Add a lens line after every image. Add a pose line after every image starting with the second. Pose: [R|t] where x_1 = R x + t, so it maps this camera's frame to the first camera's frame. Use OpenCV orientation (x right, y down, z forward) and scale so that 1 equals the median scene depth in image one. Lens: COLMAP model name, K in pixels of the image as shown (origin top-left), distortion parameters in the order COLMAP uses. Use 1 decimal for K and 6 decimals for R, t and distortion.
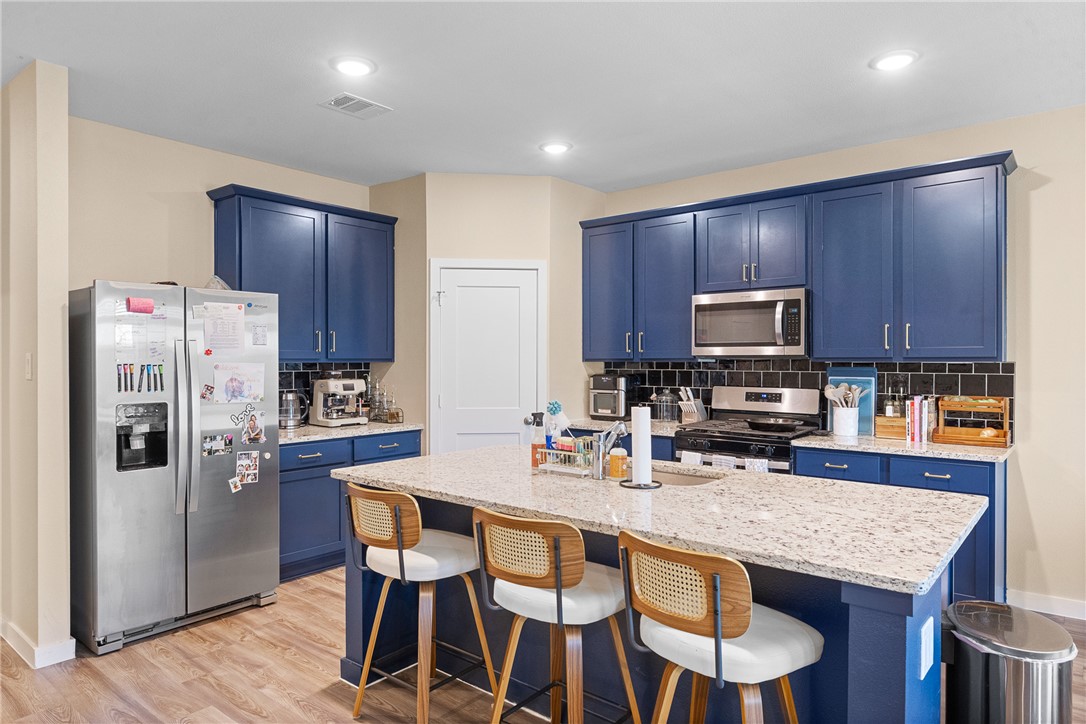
lens RADIAL K [[659.3, 0, 541.8], [0, 659.3, 362.9], [0, 0, 1]] dist [0.002875, 0.000527]
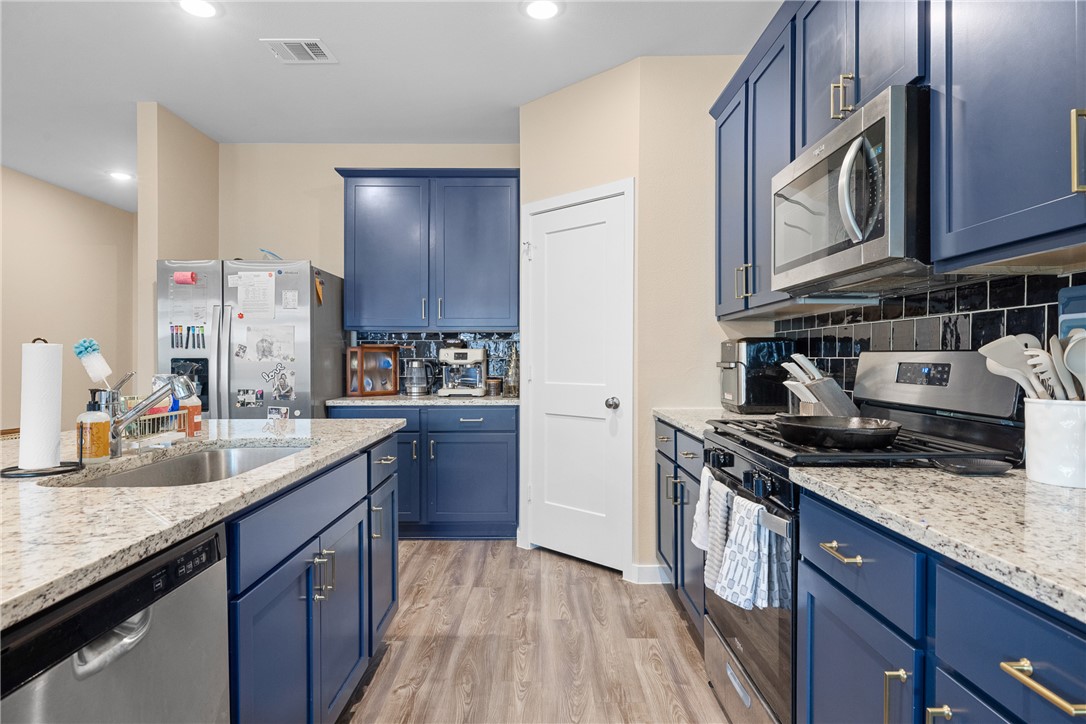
lens RADIAL K [[605.4, 0, 542.1], [0, 605.4, 360.5], [0, 0, 1]] dist [-0.000824, 0.000588]
pose [[0.644149, 0.003030, -0.764894, 0.562076], [-0.003854, 0.999992, 0.000716, 0.051995], [0.764890, 0.002487, 0.644156, 0.648238]]
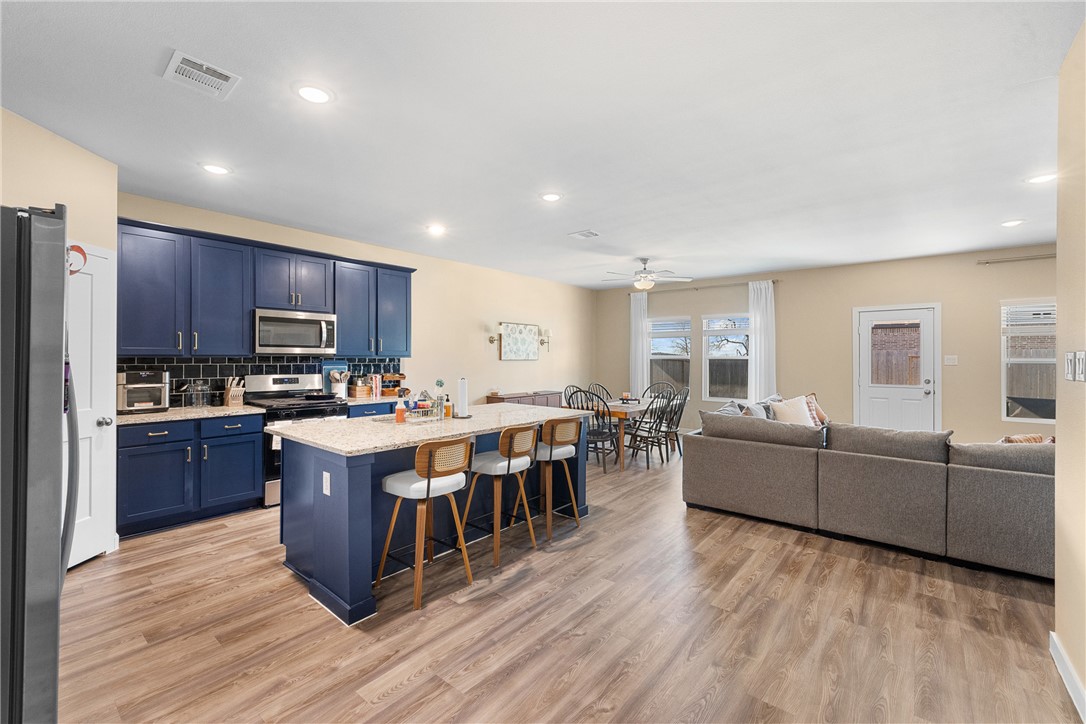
lens RADIAL K [[452.9, 0, 541.0], [0, 452.9, 359.2], [0, 0, 1]] dist [0.005255, 0.000178]
pose [[0.007856, -0.004331, 0.999960, -0.825642], [-0.001236, 0.999990, 0.004341, -0.003641], [-0.999968, -0.001270, 0.007851, 0.481169]]
